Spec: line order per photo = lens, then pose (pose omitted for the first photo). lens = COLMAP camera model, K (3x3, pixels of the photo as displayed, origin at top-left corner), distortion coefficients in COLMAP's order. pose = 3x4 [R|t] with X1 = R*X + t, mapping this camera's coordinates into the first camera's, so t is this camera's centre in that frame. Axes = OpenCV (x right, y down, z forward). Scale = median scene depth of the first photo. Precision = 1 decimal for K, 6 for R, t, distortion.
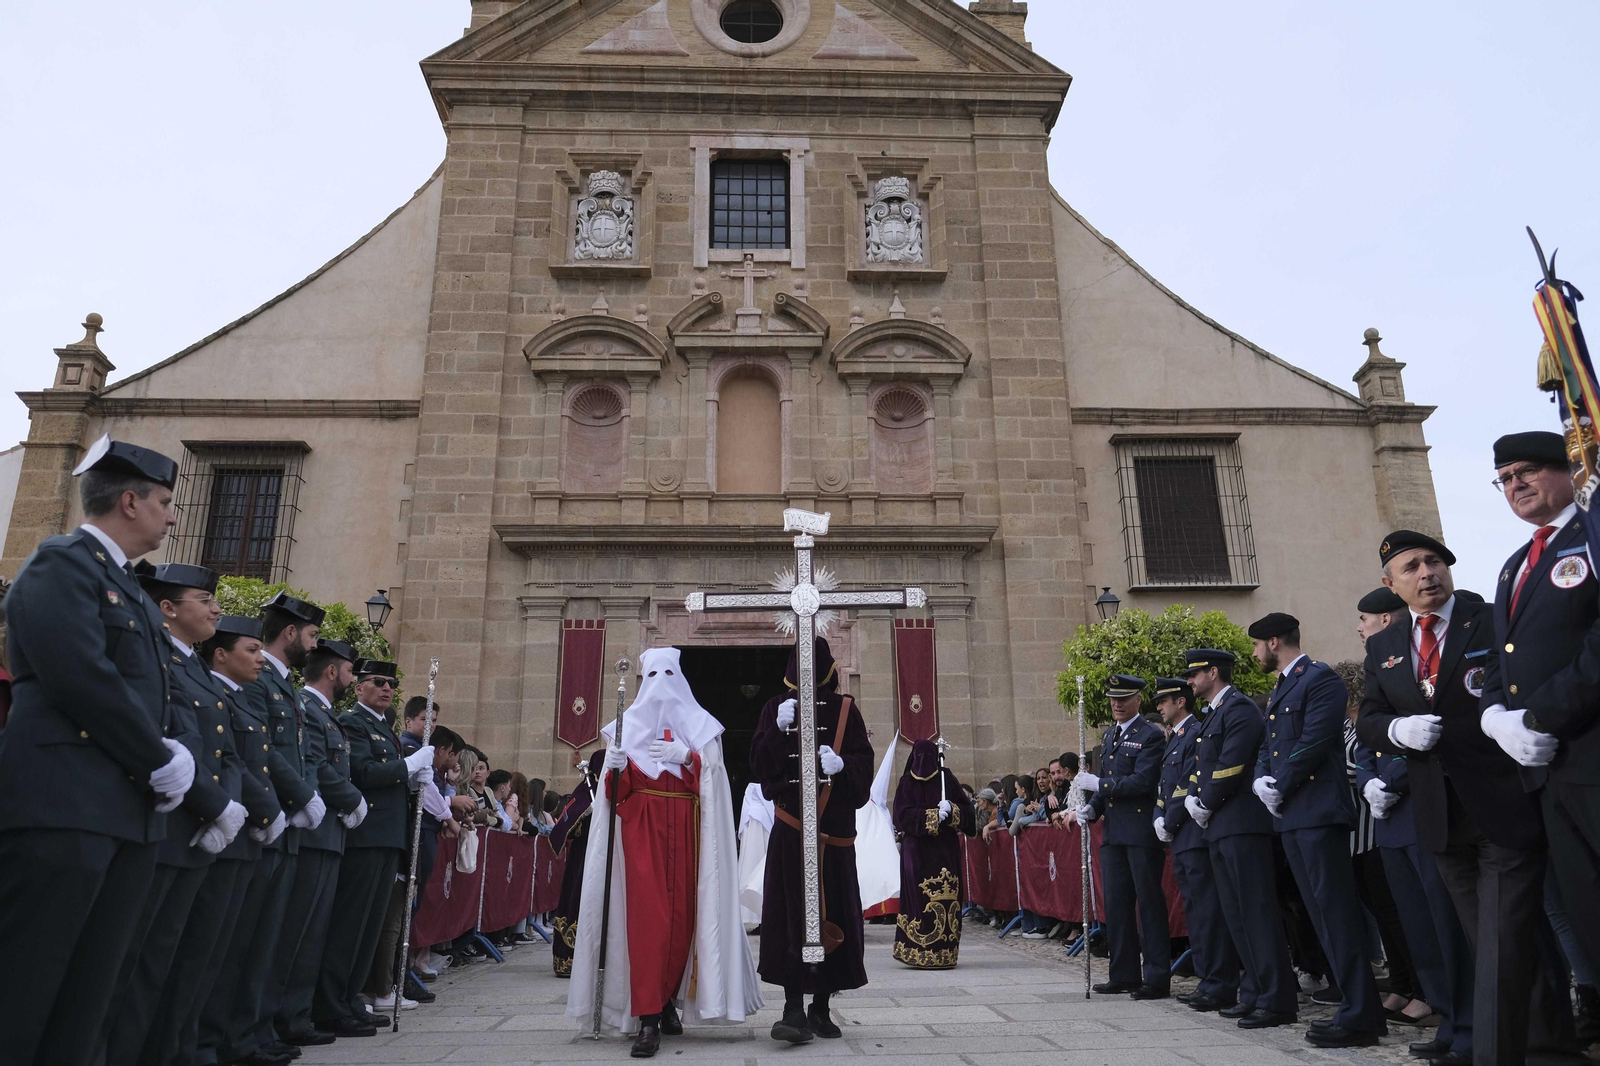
lens RADIAL K [[1137.9, 0, 808.0], [0, 1137.9, 526.4], [0, 0, 1]] dist [-0.008491, 0.004267]
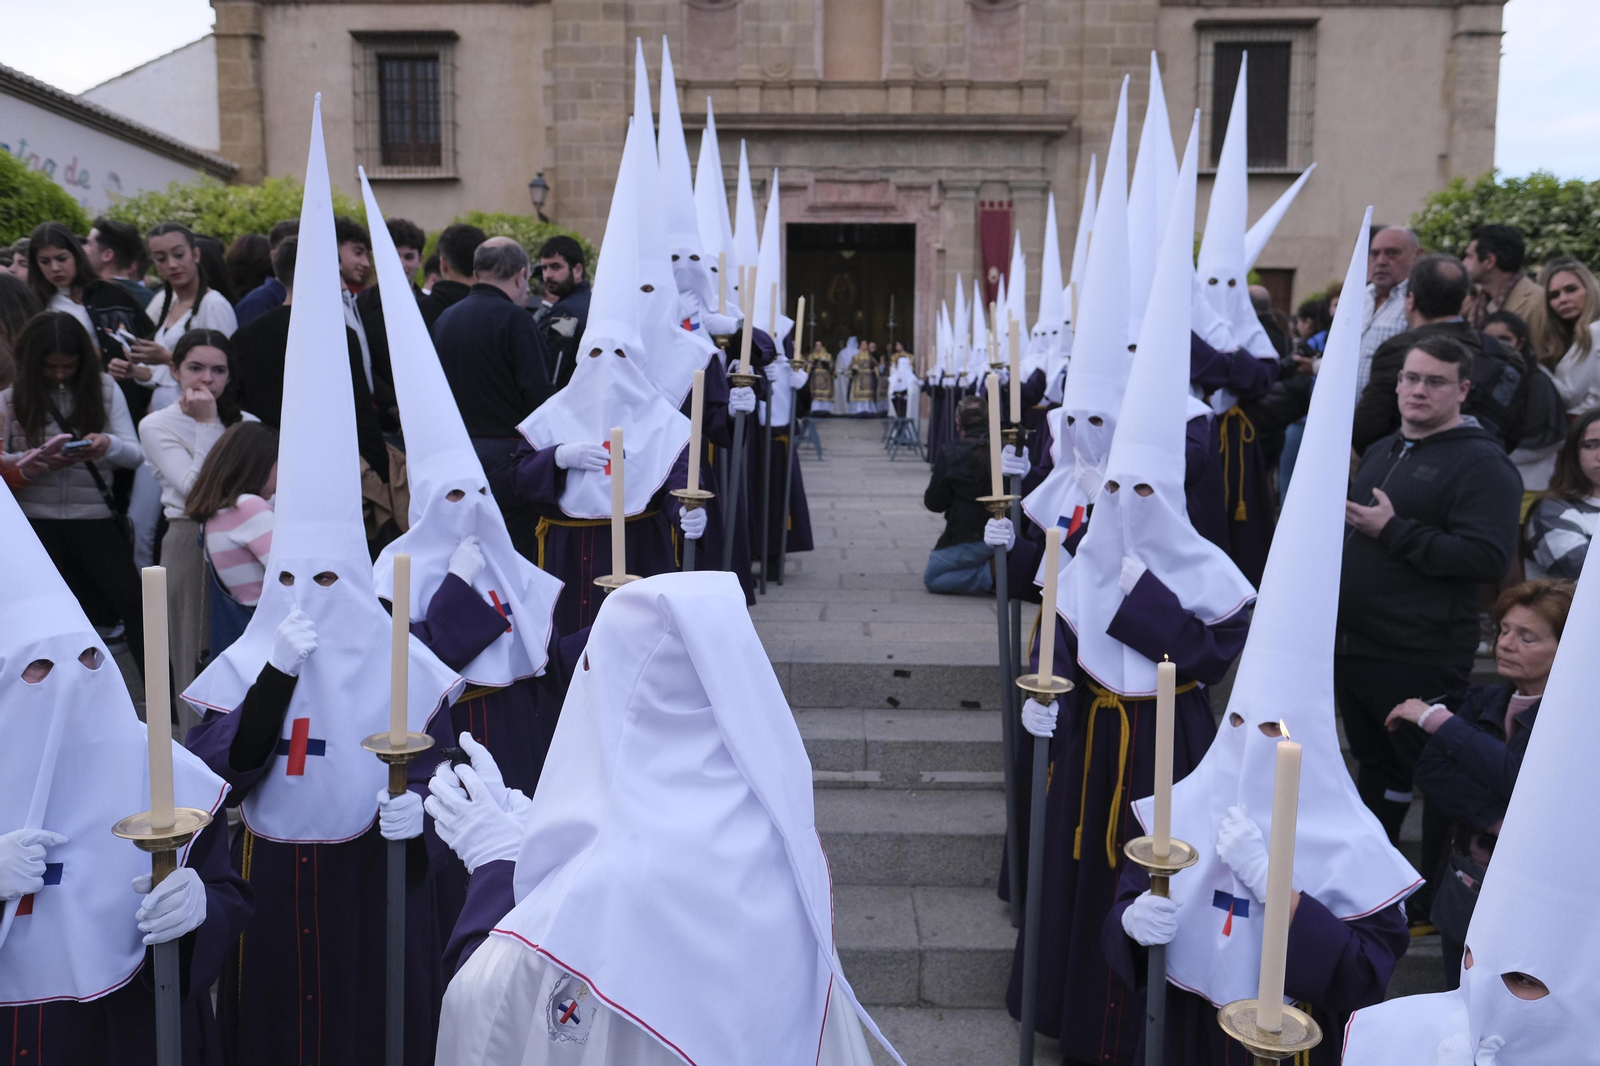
lens RADIAL K [[1137.9, 0, 815.6], [0, 1137.9, 533.5], [0, 0, 1]] dist [-0.008491, 0.004267]
pose [[0.997313, 0.028321, -0.067562, -0.000708], [0.000934, 0.917262, 0.398283, -0.065052], [0.073252, -0.397276, 0.914771, -0.187778]]
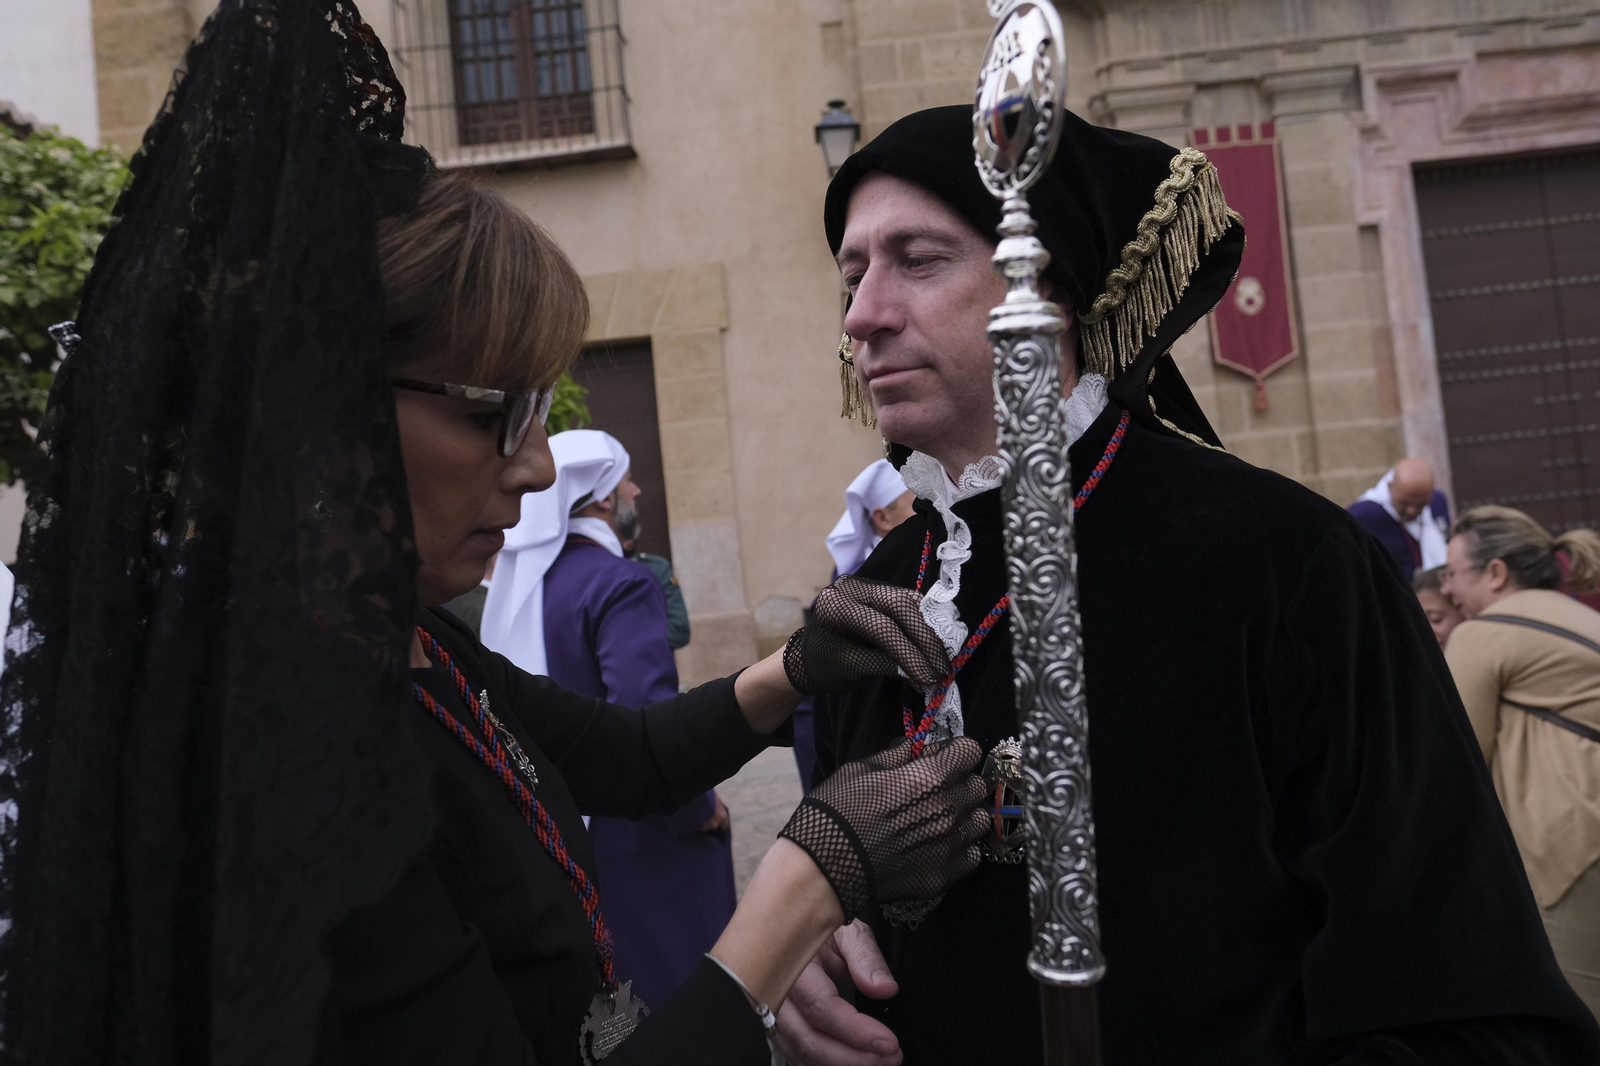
lens RADIAL K [[1137.9, 0, 805.0], [0, 1137.9, 536.4], [0, 0, 1]] dist [-0.008491, 0.004267]
pose [[0.992610, -0.085172, -0.086435, -0.339851], [0.104907, 0.960307, 0.258468, 0.102181], [0.060990, -0.265626, 0.962145, 0.443204]]
